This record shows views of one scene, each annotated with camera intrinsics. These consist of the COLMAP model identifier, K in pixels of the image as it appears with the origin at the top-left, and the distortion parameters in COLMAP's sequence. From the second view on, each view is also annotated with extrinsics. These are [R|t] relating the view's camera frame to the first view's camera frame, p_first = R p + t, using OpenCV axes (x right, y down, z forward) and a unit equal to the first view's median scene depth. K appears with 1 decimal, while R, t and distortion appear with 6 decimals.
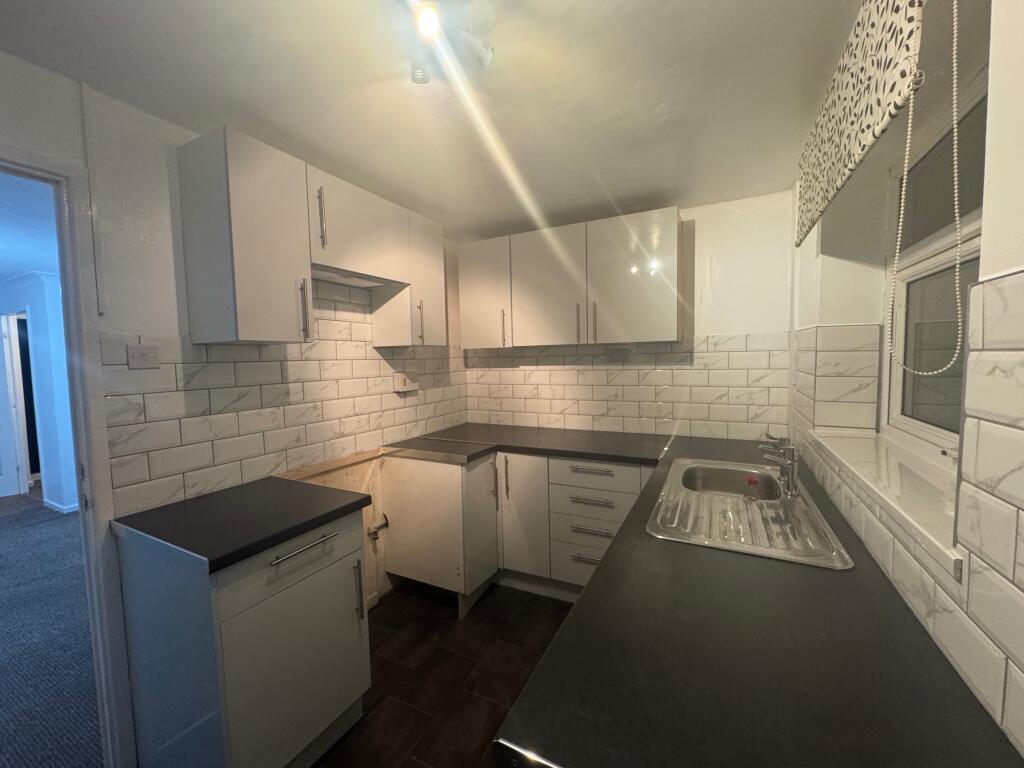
lens RADIAL K [[409.0, 0, 510.2], [0, 409.0, 384.6], [0, 0, 1]] dist [-0.001905, -0.000252]
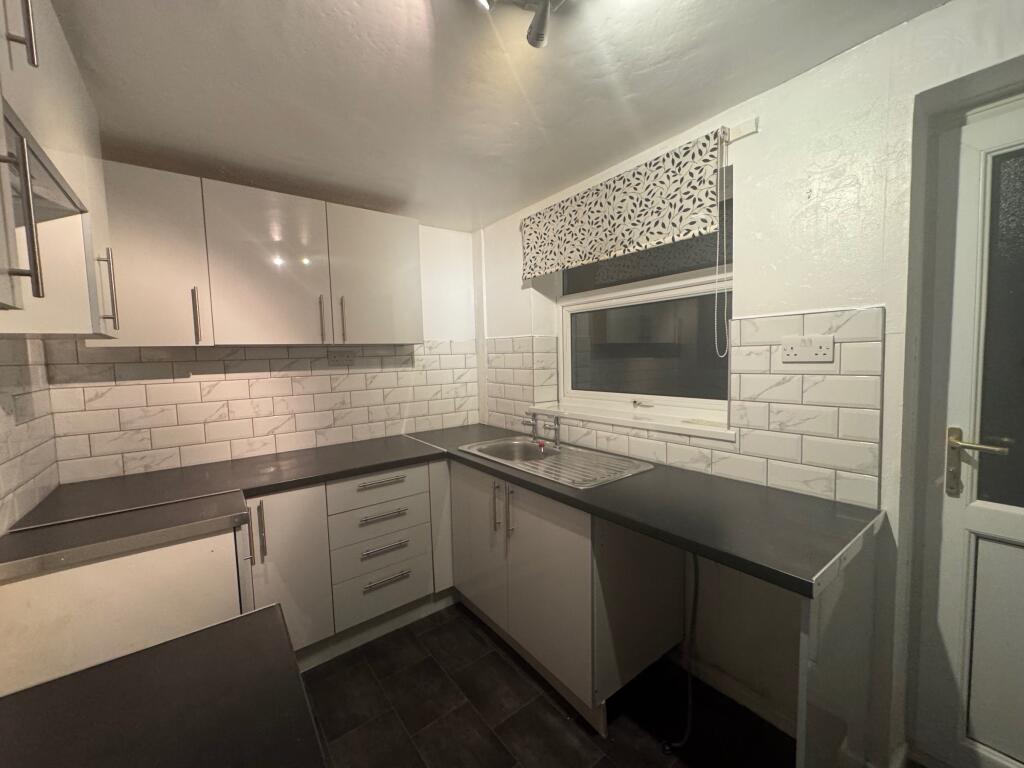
lens RADIAL K [[409.0, 0, 513.3], [0, 409.0, 382.8], [0, 0, 1]] dist [-0.001905, -0.000252]
pose [[0.423606, -0.050518, 0.904437, -0.403531], [0.079304, 0.996678, 0.018527, -0.004342], [-0.902369, 0.063877, 0.426205, 0.275522]]
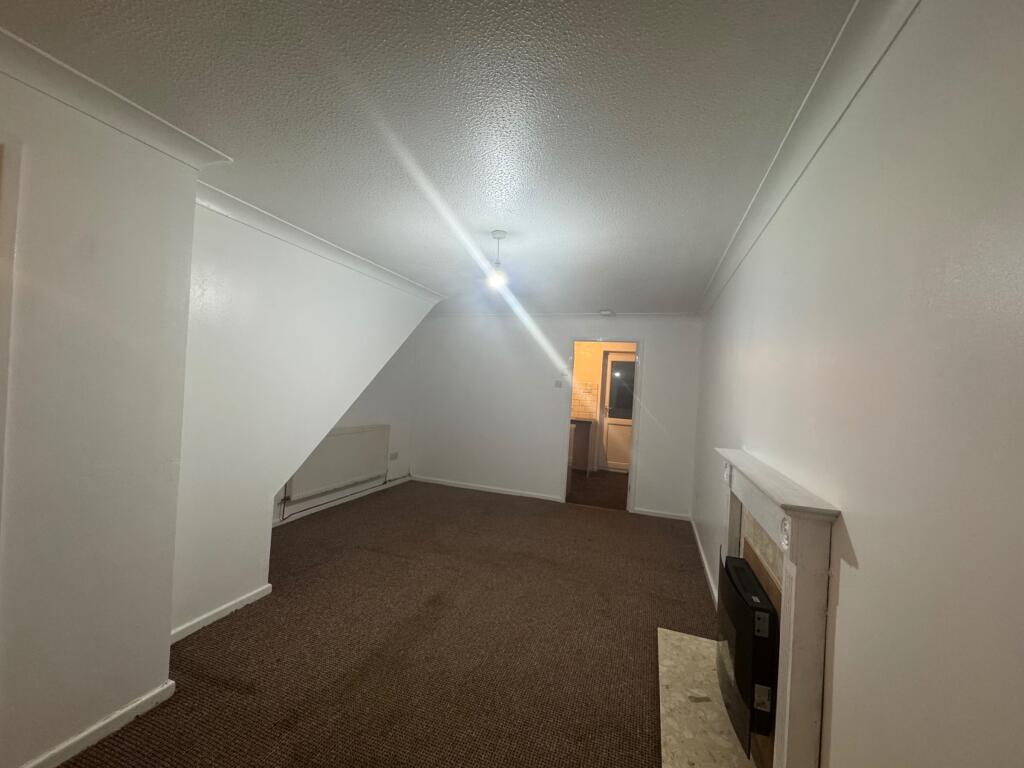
lens RADIAL K [[409.0, 0, 512.1], [0, 409.0, 384.3], [0, 0, 1]] dist [-0.001905, -0.000252]
pose [[-0.146801, 0.019759, 0.988969, -2.223589], [0.011114, 0.999770, -0.018325, -0.003923], [-0.989104, 0.008301, -0.146986, 0.981302]]
